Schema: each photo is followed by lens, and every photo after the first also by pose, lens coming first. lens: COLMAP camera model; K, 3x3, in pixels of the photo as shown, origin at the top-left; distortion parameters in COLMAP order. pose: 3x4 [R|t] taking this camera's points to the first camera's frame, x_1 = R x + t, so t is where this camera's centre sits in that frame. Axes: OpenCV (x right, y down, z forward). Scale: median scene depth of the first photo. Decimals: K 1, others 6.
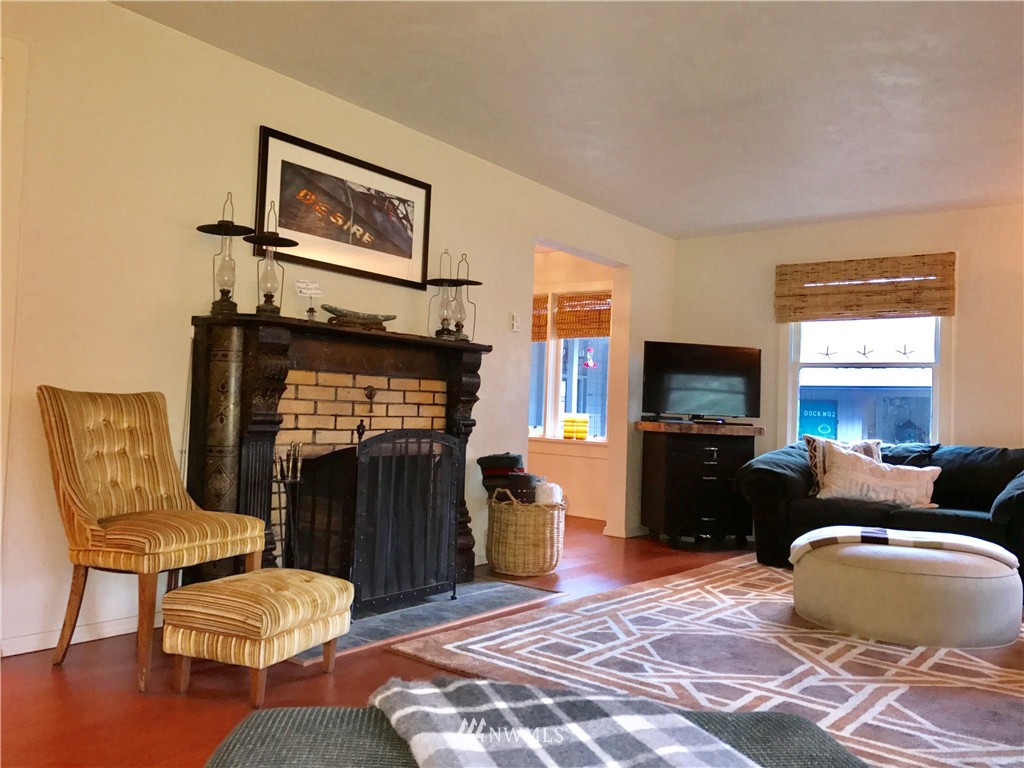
lens RADIAL K [[830.2, 0, 512.0], [0, 830.2, 384.0], [0, 0, 1]] dist [0.009080, -0.012143]
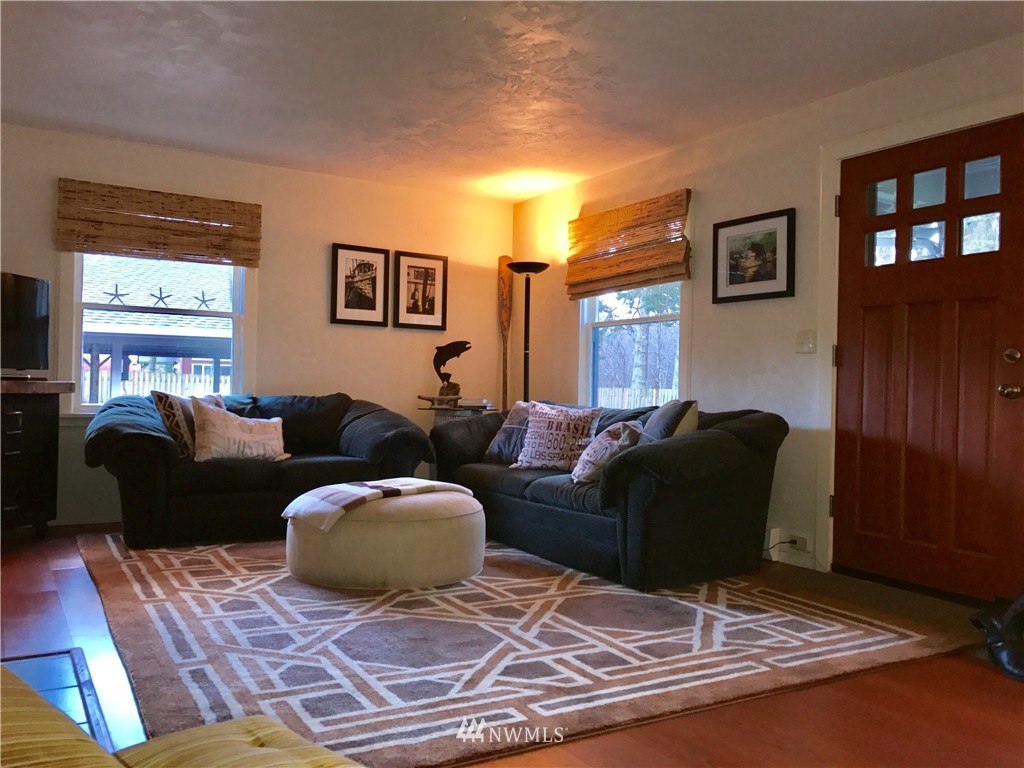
lens RADIAL K [[830.2, 0, 512.0], [0, 830.2, 384.0], [0, 0, 1]] dist [0.009080, -0.012143]
pose [[0.373533, -0.026483, 0.927239, -0.544722], [-0.038127, 0.998309, 0.043872, 0.005297], [-0.926833, -0.051740, 0.371892, 0.606391]]
